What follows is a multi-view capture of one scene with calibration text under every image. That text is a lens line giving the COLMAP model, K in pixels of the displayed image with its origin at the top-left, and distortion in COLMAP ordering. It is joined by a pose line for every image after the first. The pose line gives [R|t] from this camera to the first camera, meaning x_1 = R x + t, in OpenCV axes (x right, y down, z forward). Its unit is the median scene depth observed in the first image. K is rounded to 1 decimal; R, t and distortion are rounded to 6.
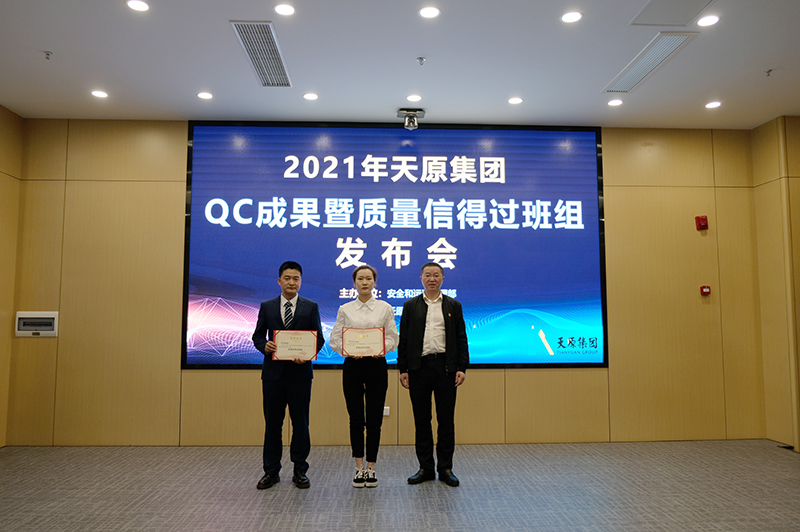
lens RADIAL K [[617.3, 0, 400.0], [0, 617.3, 266.0], [0, 0, 1]] dist [-0.043856, 0.031752]
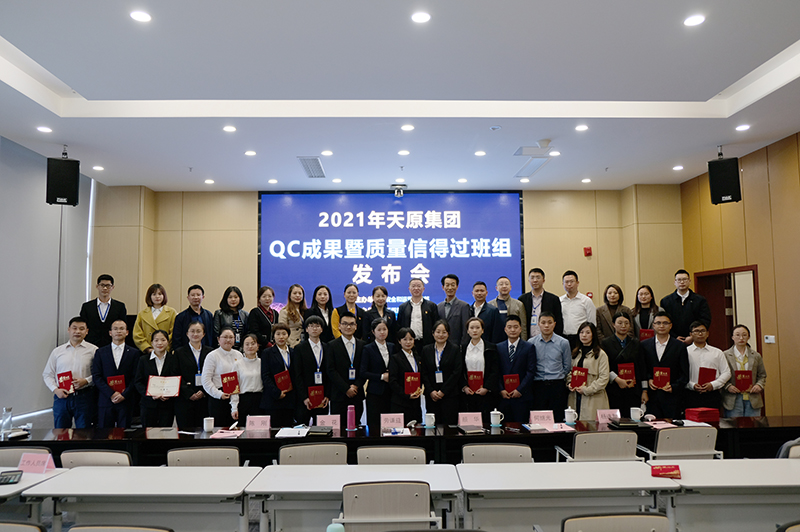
lens RADIAL K [[618.5, 0, 400.0], [0, 618.5, 266.0], [0, 0, 1]] dist [-0.044993, 0.035299]
pose [[0.999846, -0.012307, -0.012517, 0.037023], [0.012442, 0.999864, 0.010800, -0.057743], [0.012382, -0.010954, 0.999863, -0.580710]]
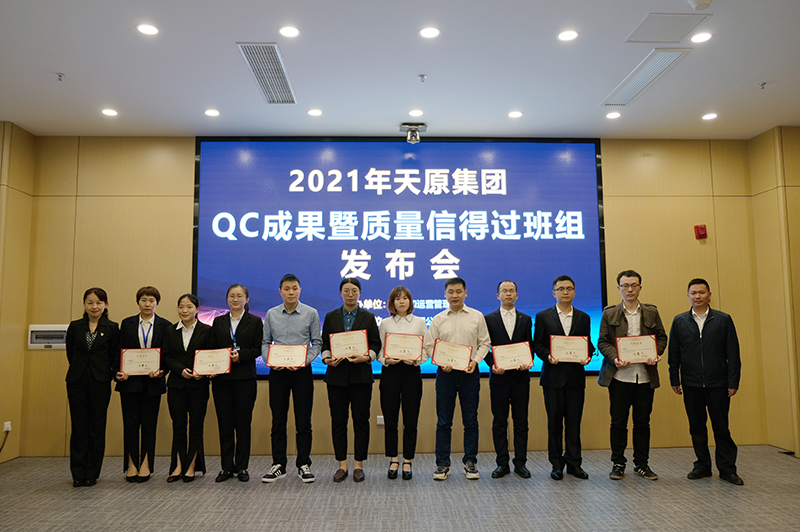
lens RADIAL K [[617.3, 0, 400.0], [0, 617.3, 266.0], [0, 0, 1]] dist [-0.043856, 0.031752]
pose [[0.999929, -0.008934, -0.007901, 0.002003], [0.008848, 0.999902, -0.010843, -0.007261], [0.007997, 0.010772, 0.999910, -0.018217]]
